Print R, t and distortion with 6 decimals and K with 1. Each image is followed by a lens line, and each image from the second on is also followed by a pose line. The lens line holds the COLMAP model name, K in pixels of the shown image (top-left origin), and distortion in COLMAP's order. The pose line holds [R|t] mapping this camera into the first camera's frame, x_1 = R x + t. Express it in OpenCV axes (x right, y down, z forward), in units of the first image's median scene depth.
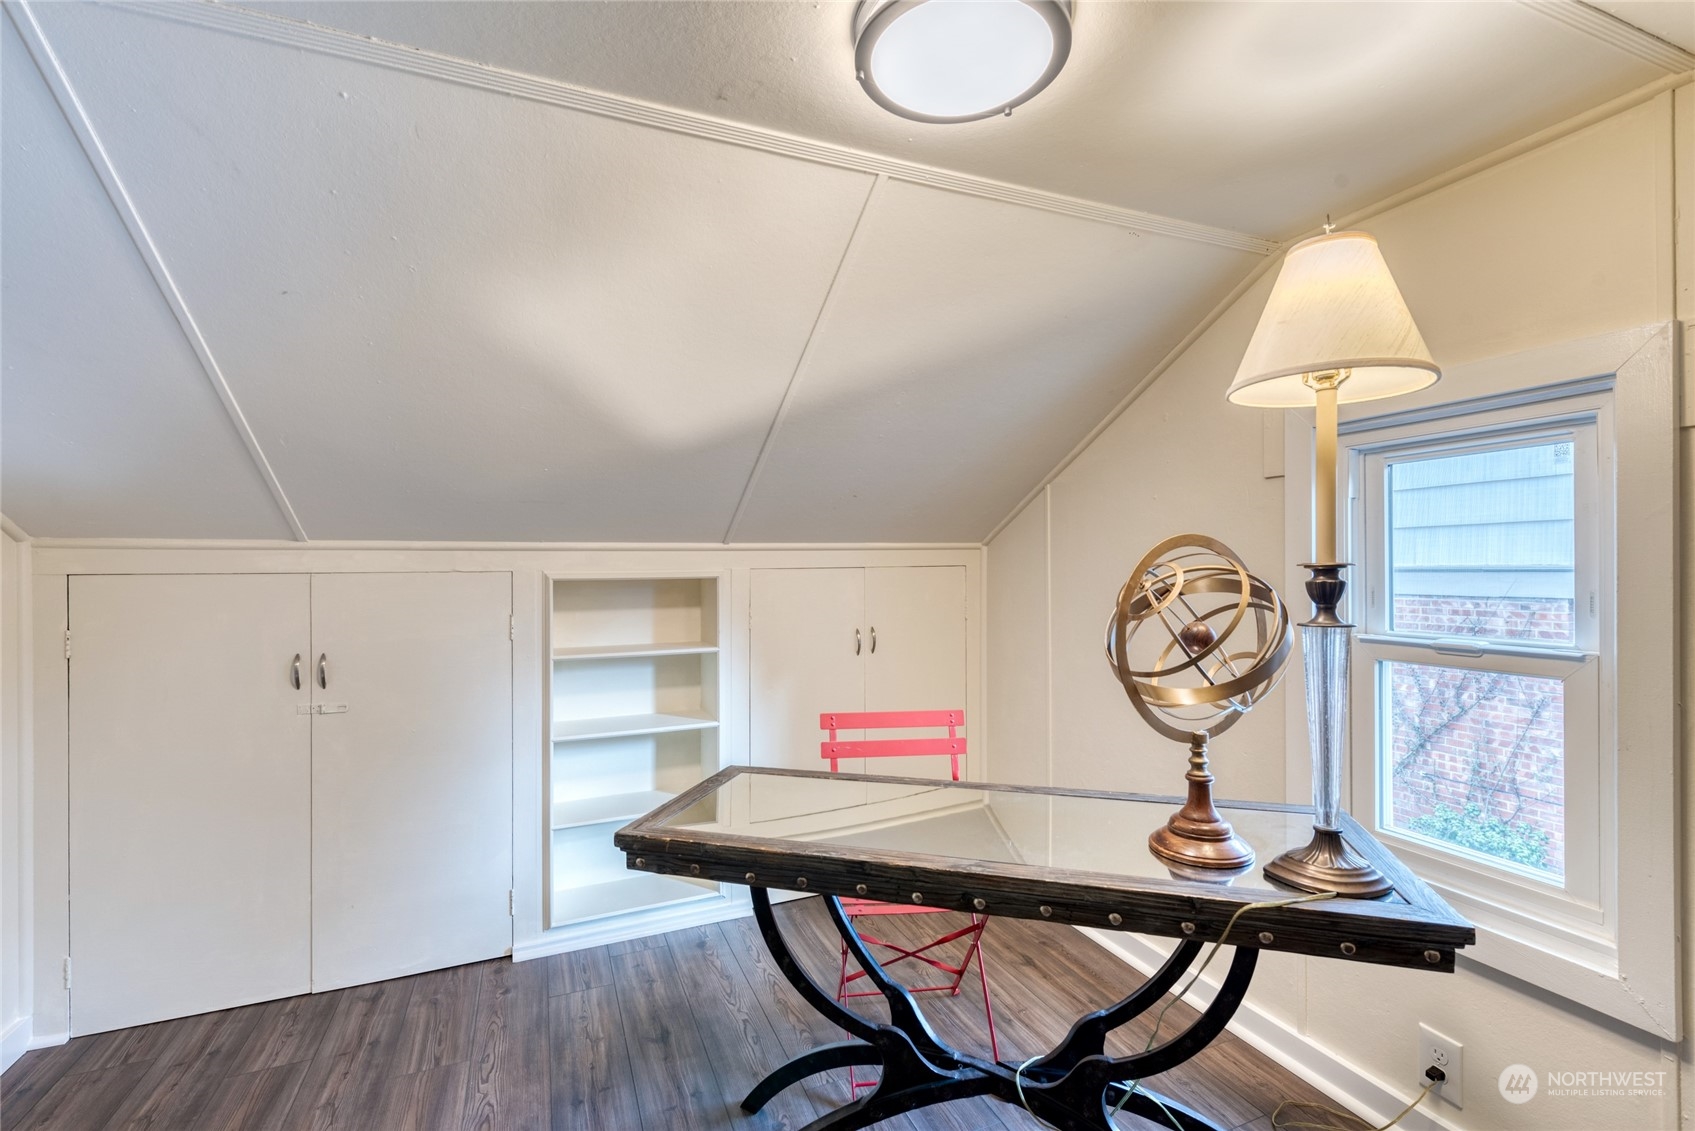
lens RADIAL K [[738.9, 0, 843.1], [0, 738.9, 565.6], [0, 0, 1]] dist [0.013658, -0.006193]
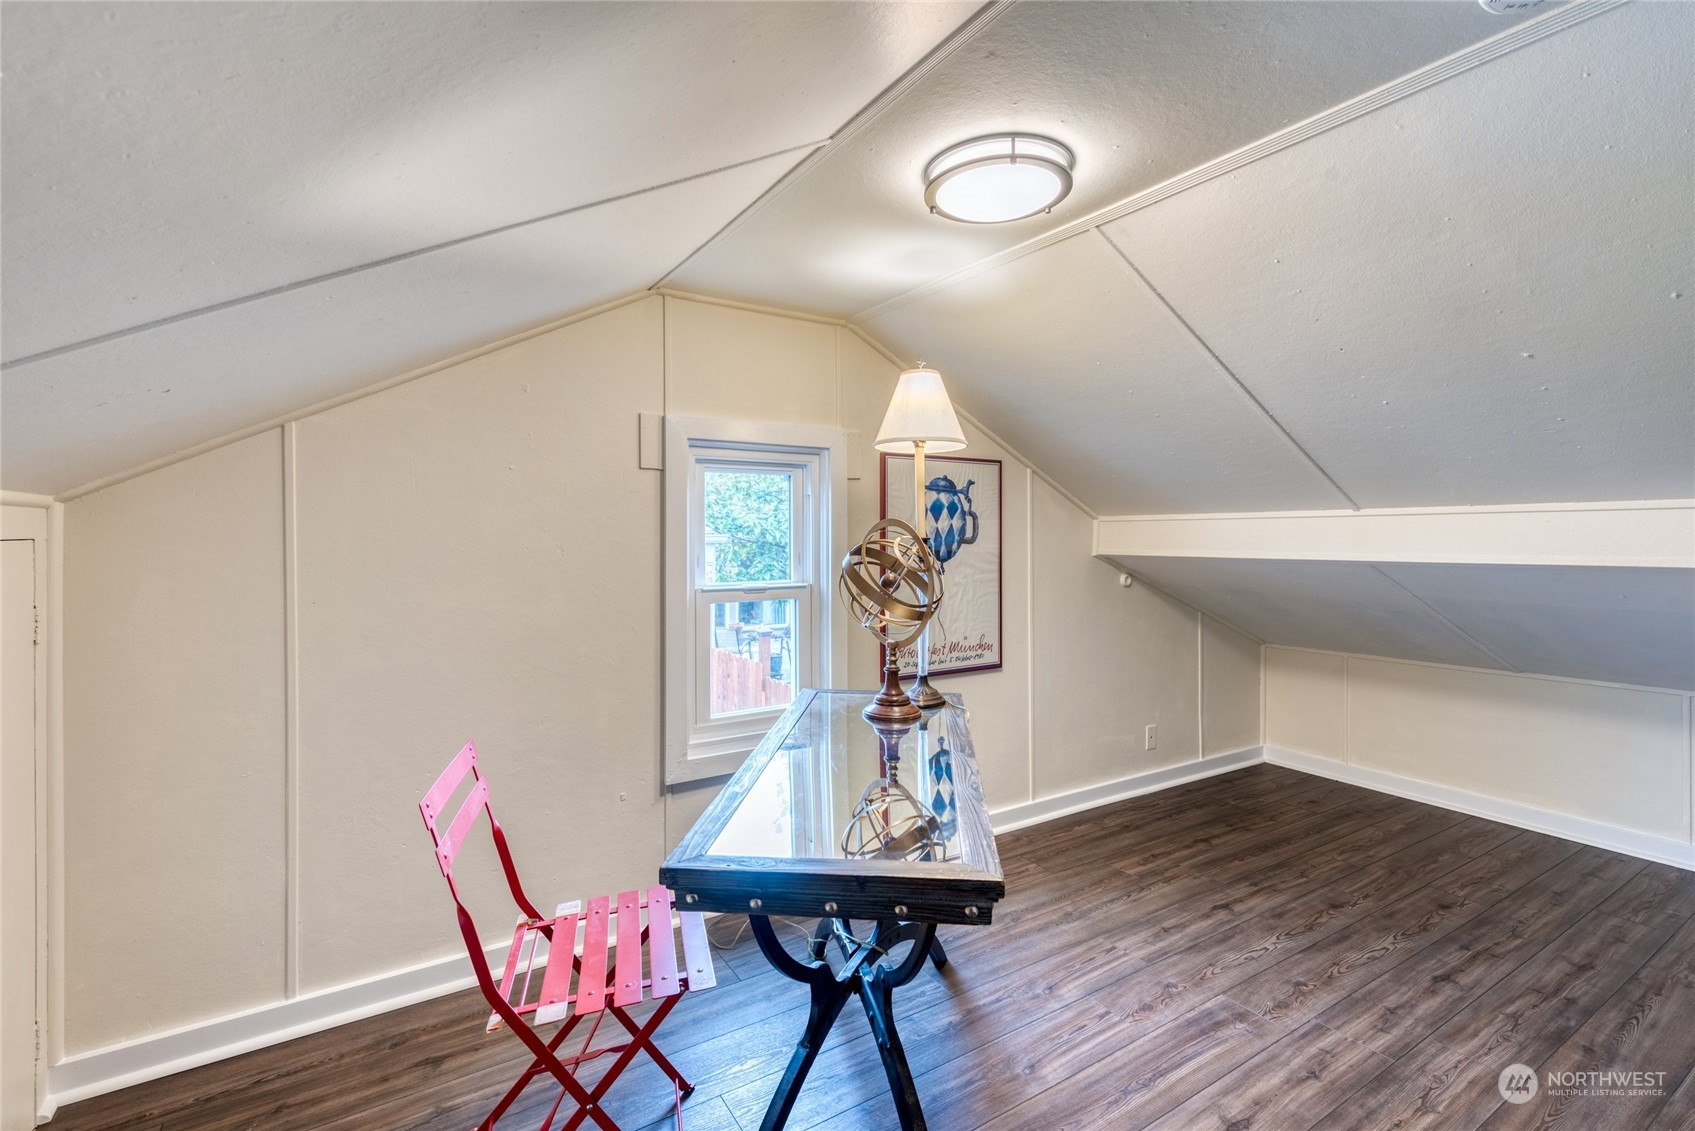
lens RADIAL K [[738.9, 0, 845.8], [0, 738.9, 551.5], [0, 0, 1]] dist [0.013658, -0.006193]
pose [[-0.149171, -0.010784, 0.988753, -0.838342], [0.002565, 0.999933, 0.011293, 0.007159], [-0.988808, 0.004221, -0.149133, 1.039609]]
